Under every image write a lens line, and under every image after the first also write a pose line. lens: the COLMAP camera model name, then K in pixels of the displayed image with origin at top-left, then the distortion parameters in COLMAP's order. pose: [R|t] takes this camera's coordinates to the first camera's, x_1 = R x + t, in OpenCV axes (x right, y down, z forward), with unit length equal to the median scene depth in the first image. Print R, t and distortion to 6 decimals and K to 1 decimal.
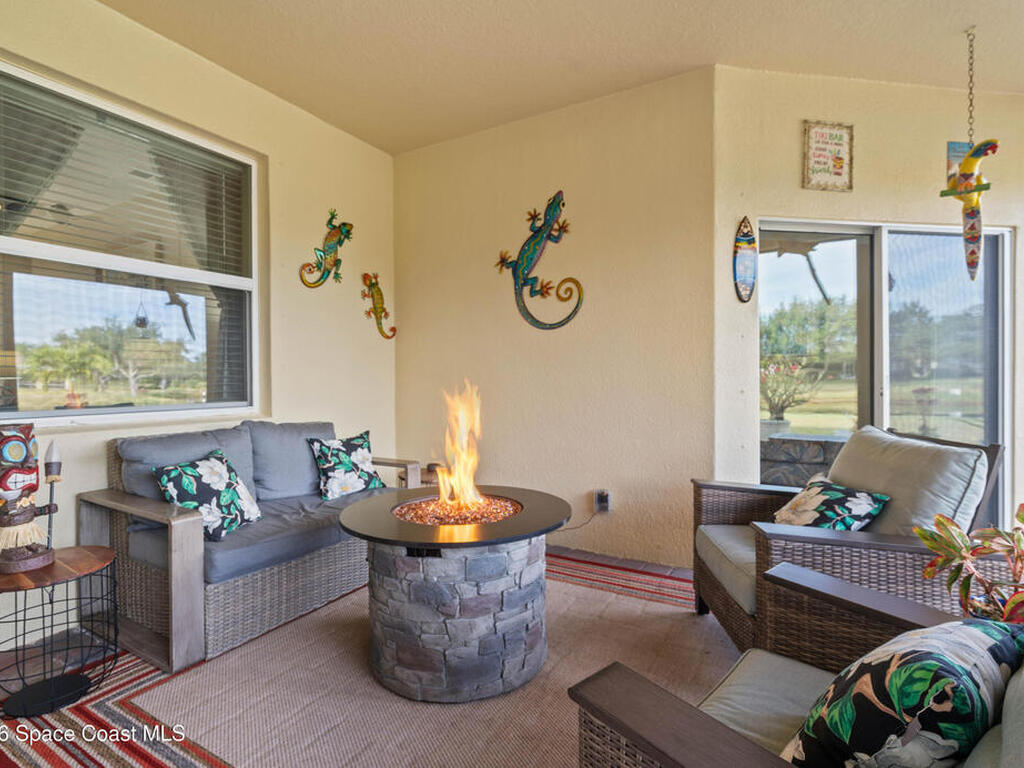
lens RADIAL K [[516.6, 0, 506.5], [0, 516.6, 382.5], [0, 0, 1]] dist [-0.006901, 0.004602]
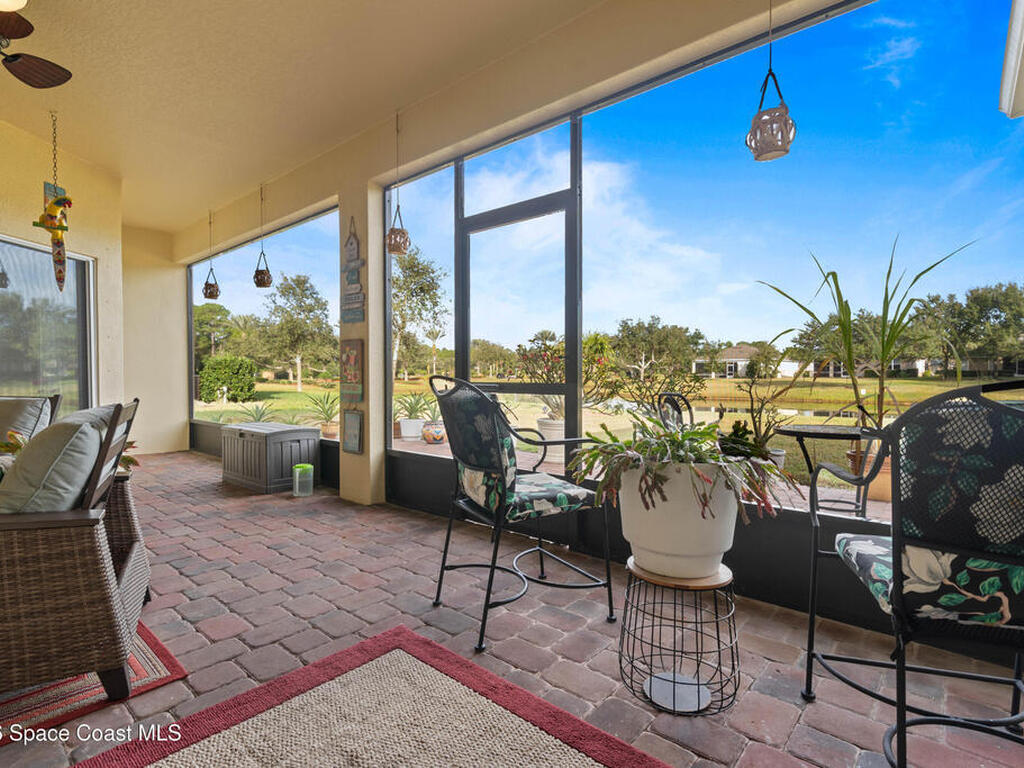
lens RADIAL K [[516.6, 0, 507.3], [0, 516.6, 386.4], [0, 0, 1]] dist [-0.006901, 0.004602]
pose [[0.182283, -0.012739, 0.983164, -0.264778], [0.006632, 0.999909, 0.011726, 0.054392], [-0.983224, 0.004383, 0.182351, -0.464580]]
